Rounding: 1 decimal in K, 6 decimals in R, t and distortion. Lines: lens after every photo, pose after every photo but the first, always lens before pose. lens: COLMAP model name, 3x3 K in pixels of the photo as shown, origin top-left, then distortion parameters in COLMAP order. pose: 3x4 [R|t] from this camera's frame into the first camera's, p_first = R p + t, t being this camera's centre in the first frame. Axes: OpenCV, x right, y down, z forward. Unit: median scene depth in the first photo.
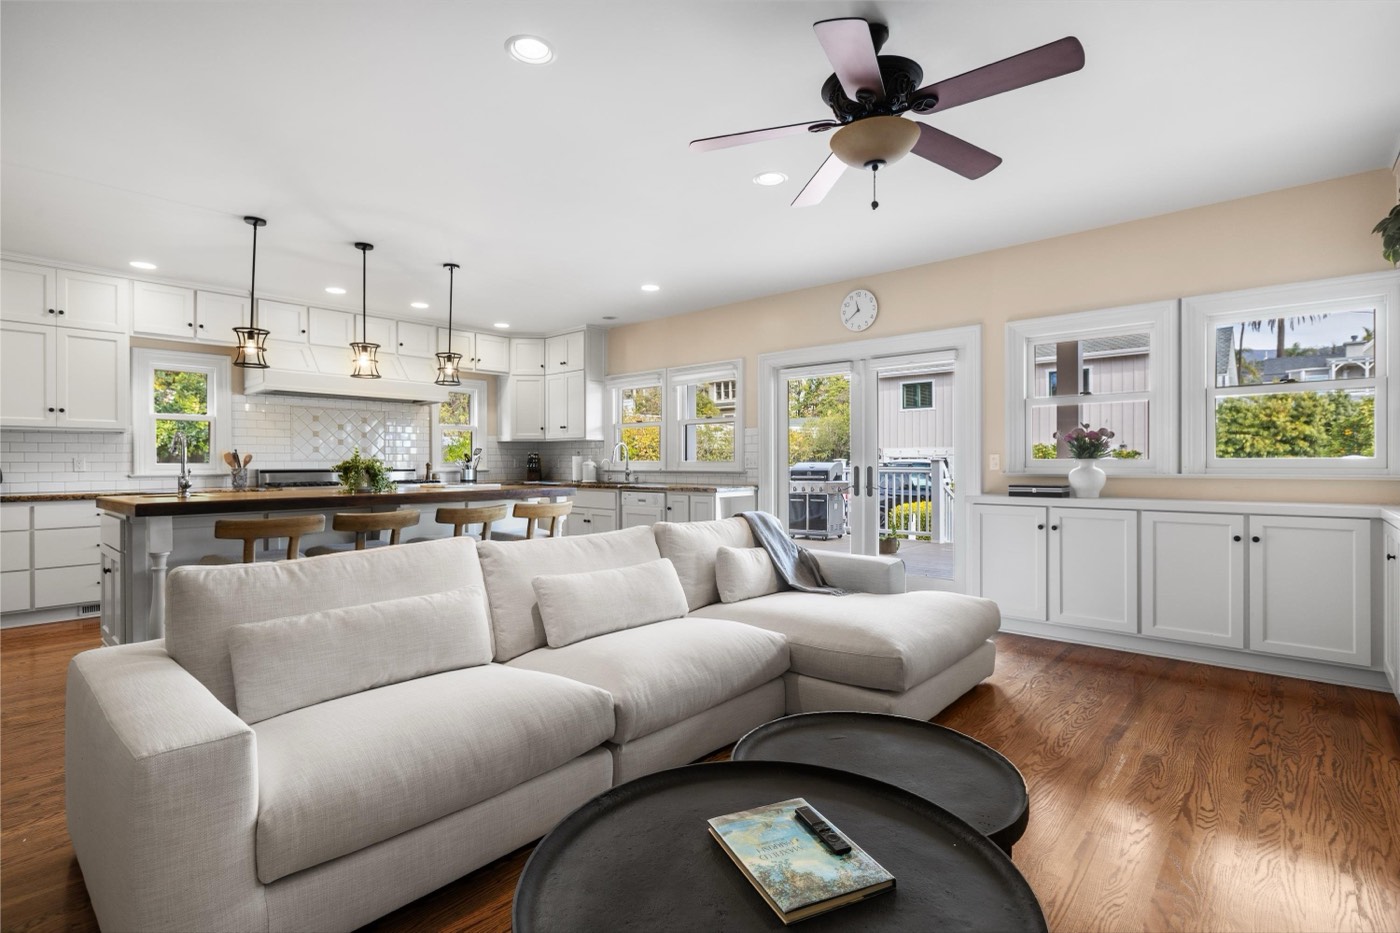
lens RADIAL K [[652.7, 0, 695.9], [0, 652.7, 466.1], [0, 0, 1]] dist [-0.003787, -0.000168]
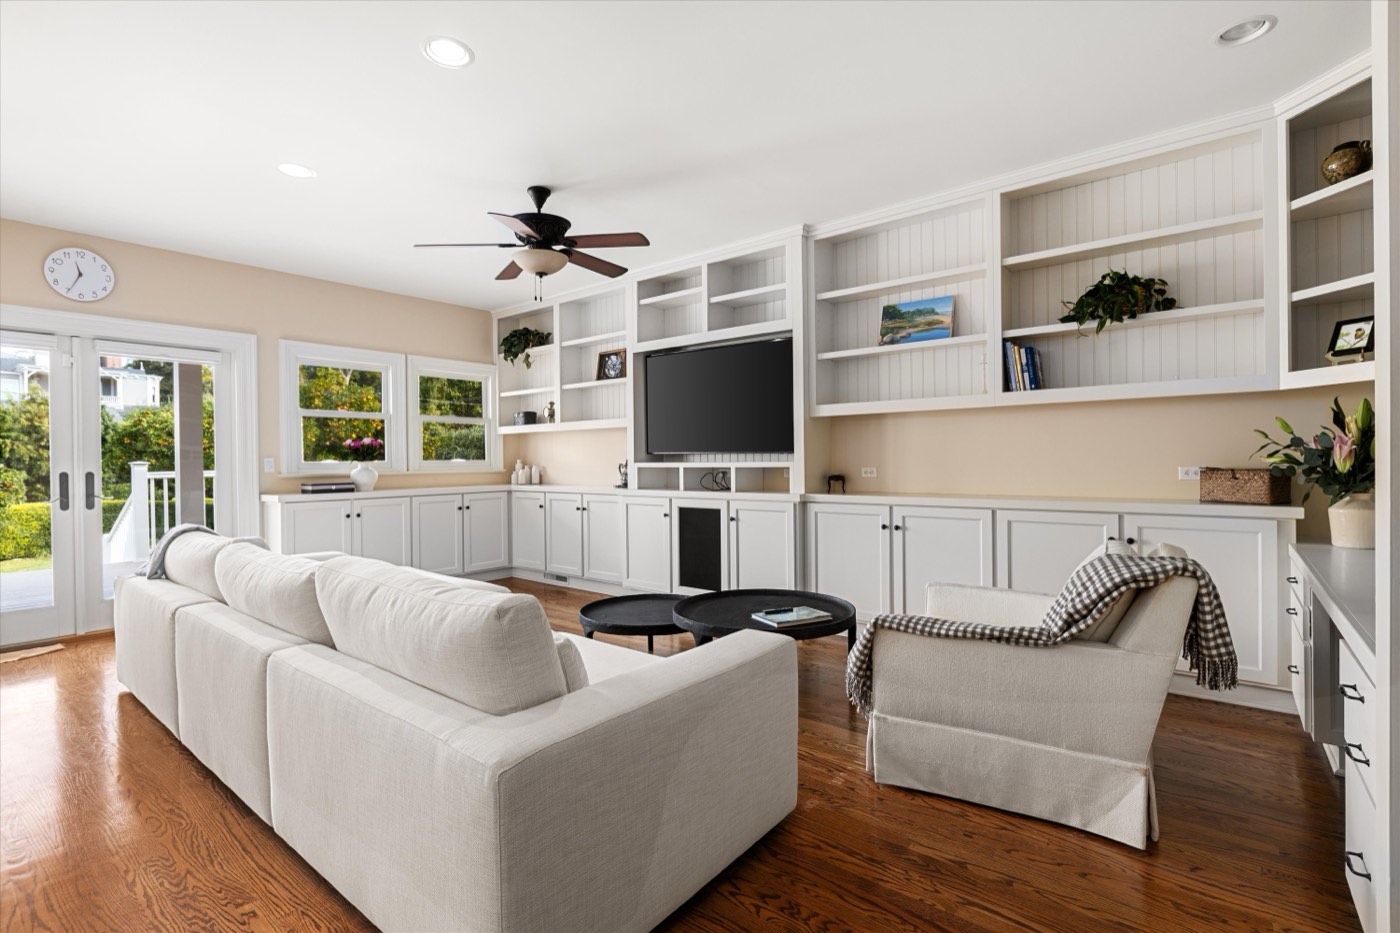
lens RADIAL K [[652.7, 0, 698.6], [0, 652.7, 462.5], [0, 0, 1]] dist [-0.003787, -0.000168]
pose [[-0.045082, -0.001139, 0.998983, -1.130994], [0.017309, 0.999848, 0.001921, 0.000045], [-0.998833, 0.017378, -0.045055, 0.579027]]
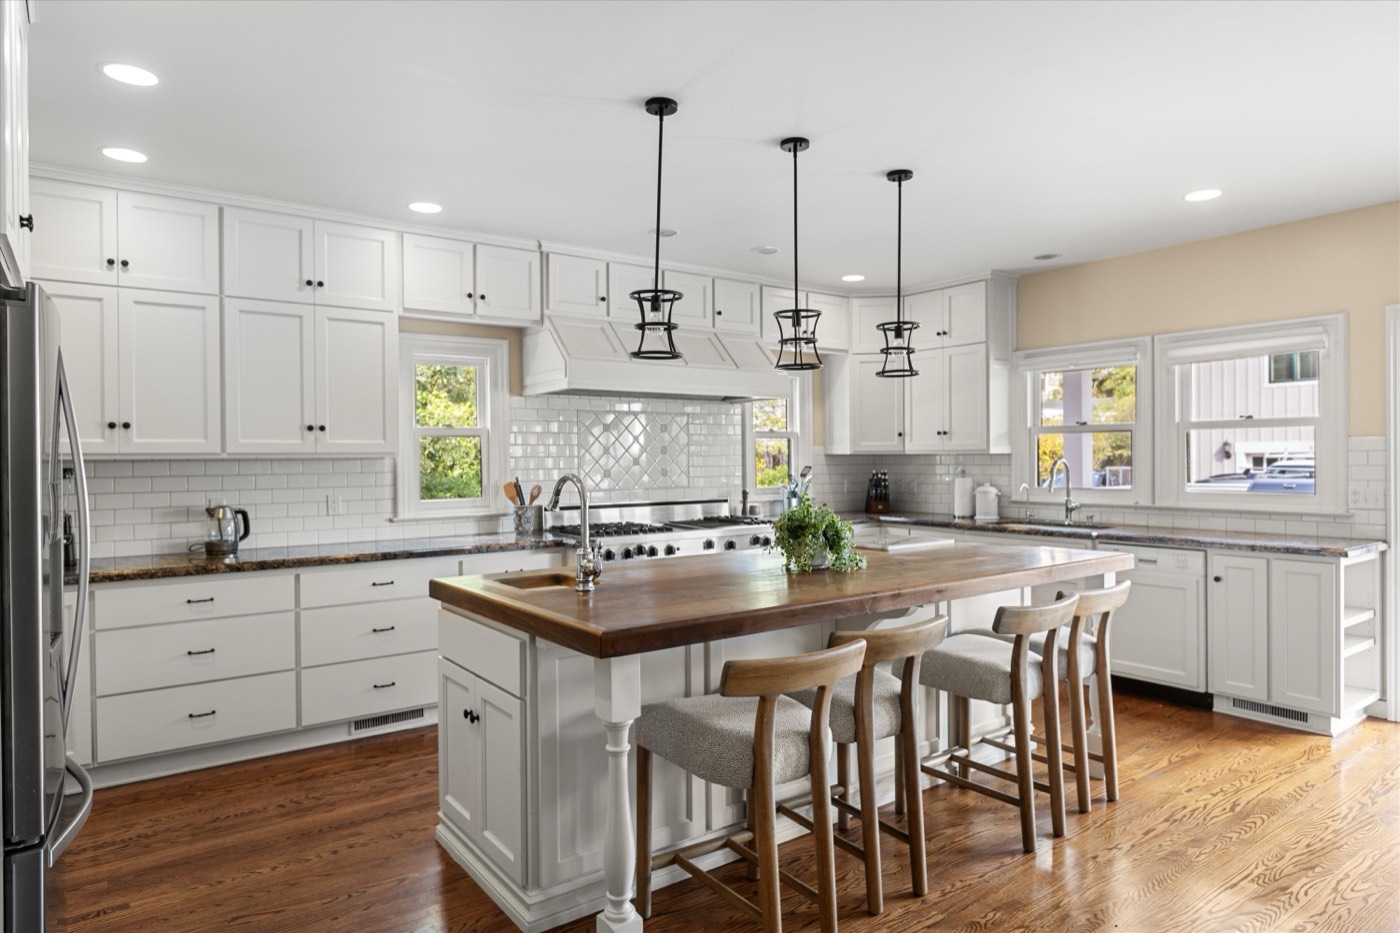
lens RADIAL K [[830.8, 0, 702.2], [0, 830.8, 465.6], [0, 0, 1]] dist [-0.006833, -0.000093]
pose [[0.978280, -0.002909, -0.207270, -0.276776], [0.003743, 0.999986, 0.003632, -0.032939], [0.207256, -0.004329, 0.978277, 0.159576]]
